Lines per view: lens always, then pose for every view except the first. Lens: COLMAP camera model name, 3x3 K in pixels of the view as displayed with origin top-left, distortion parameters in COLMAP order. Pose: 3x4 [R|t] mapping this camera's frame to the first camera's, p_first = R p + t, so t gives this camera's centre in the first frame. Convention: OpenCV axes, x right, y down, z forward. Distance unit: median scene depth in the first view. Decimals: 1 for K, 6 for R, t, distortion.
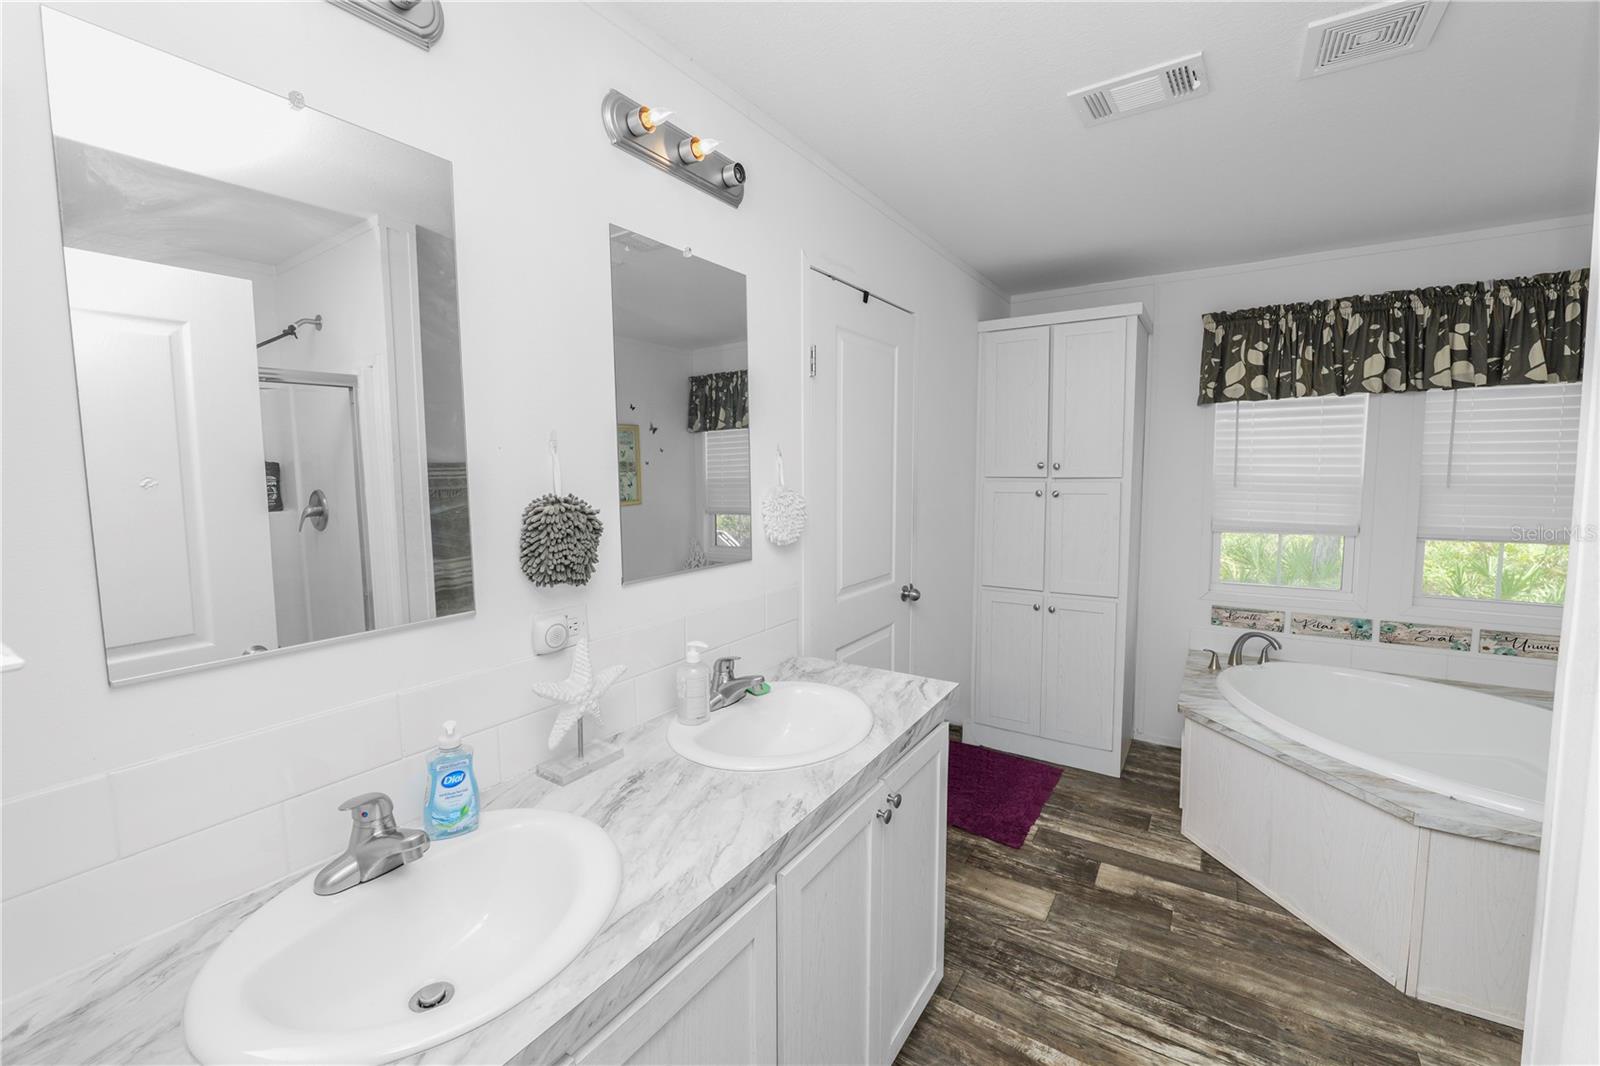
lens RADIAL K [[651.2, 0, 800.2], [0, 651.2, 527.1], [0, 0, 1]] dist [-0.014167, 0.001051]
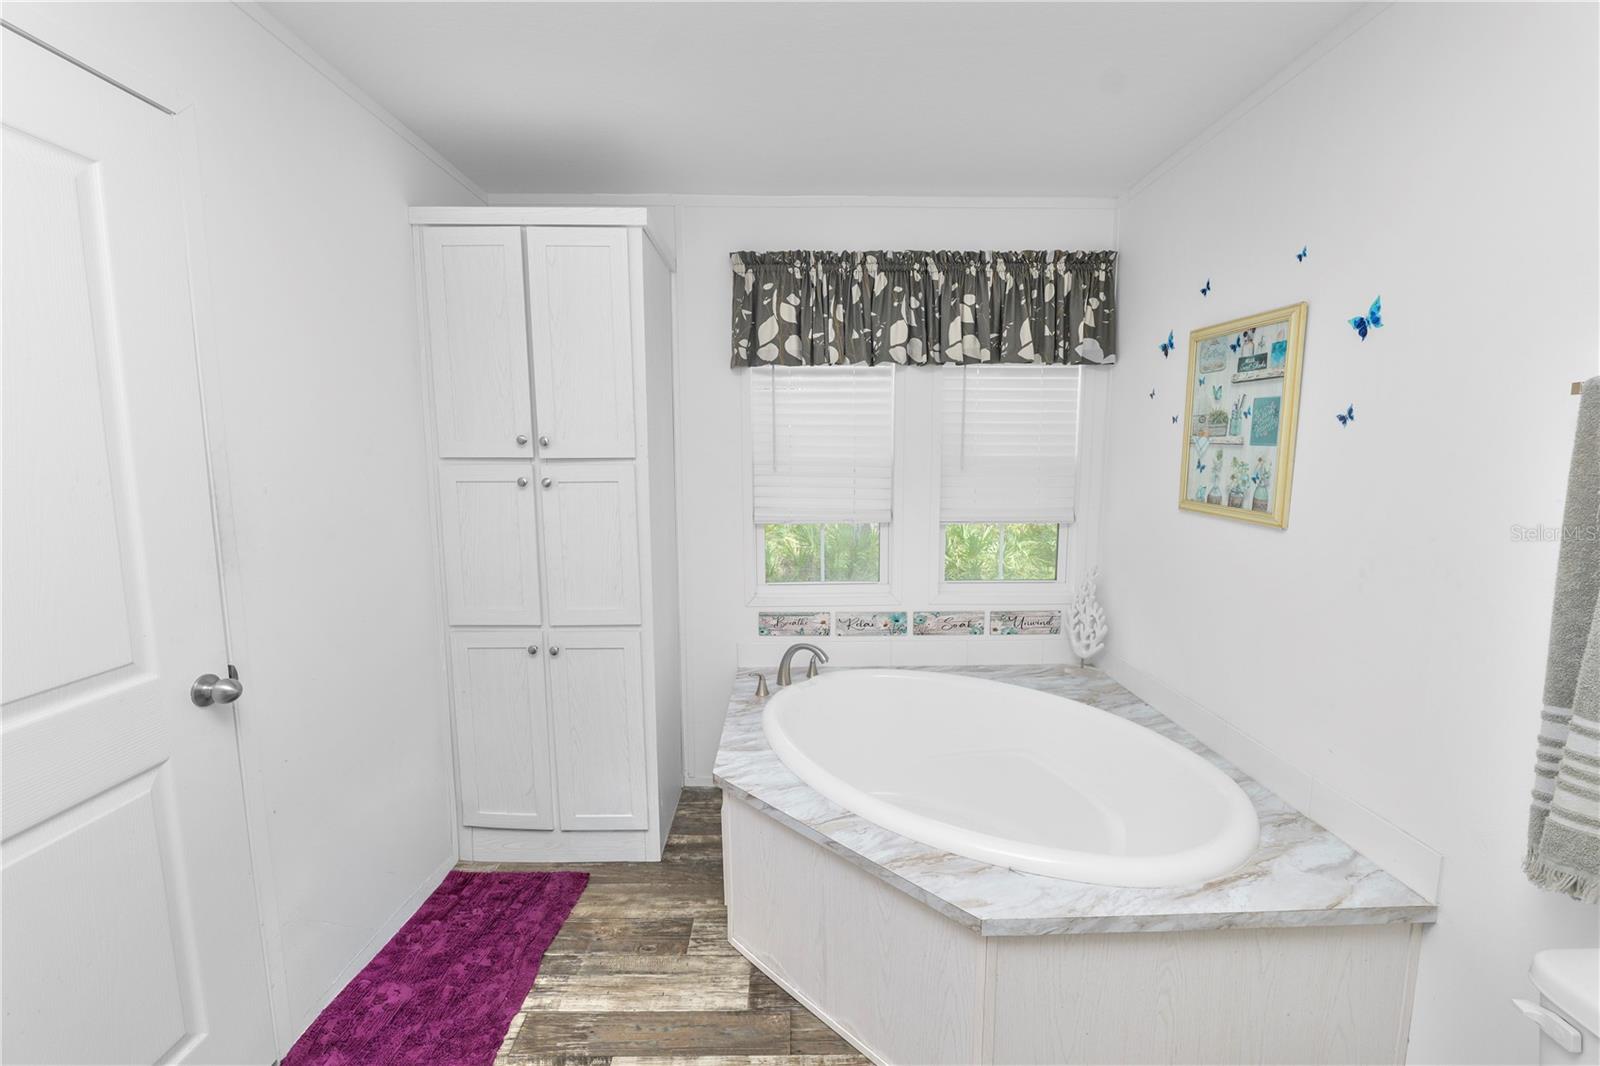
lens RADIAL K [[651.2, 0, 804.0], [0, 651.2, 528.4], [0, 0, 1]] dist [-0.014167, 0.001051]
pose [[0.825351, -0.057489, 0.561685, 0.246527], [0.043713, 0.998323, 0.037947, -0.018824], [-0.562925, -0.006767, 0.826480, 0.309539]]
